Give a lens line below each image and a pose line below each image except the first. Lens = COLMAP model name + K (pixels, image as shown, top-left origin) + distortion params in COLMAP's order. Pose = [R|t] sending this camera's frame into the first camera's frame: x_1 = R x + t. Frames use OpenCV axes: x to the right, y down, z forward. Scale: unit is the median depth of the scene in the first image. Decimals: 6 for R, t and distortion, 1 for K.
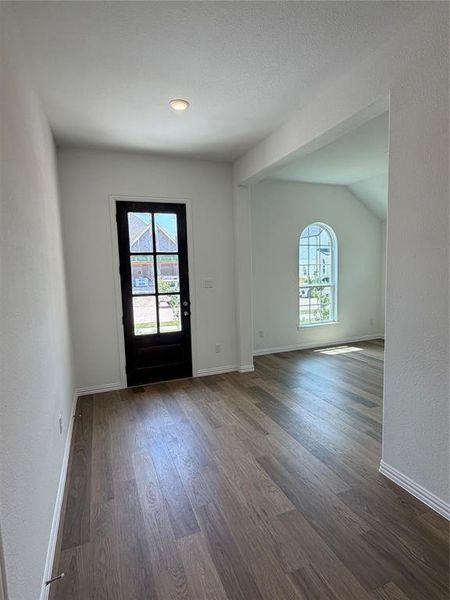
lens RADIAL K [[355.6, 0, 178.3], [0, 355.6, 299.7], [0, 0, 1]] dist [0.002827, 0.001900]
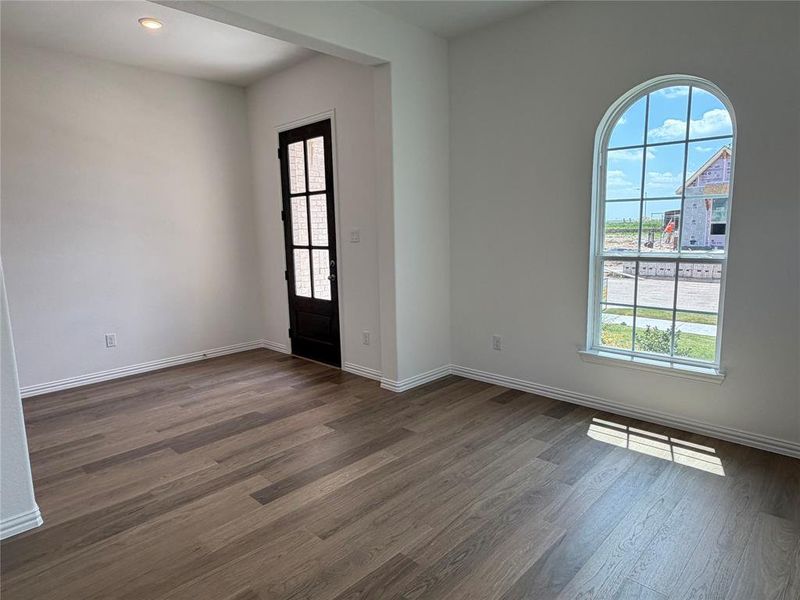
lens RADIAL K [[474.2, 0, 400.0], [0, 474.2, 300.0], [0, 0, 1]] dist [0.002827, 0.001900]
pose [[0.424486, 0.154127, -0.892220, 0.961922], [-0.077638, 0.987972, 0.133730, -0.055457], [0.902100, 0.012503, 0.431347, 0.736536]]
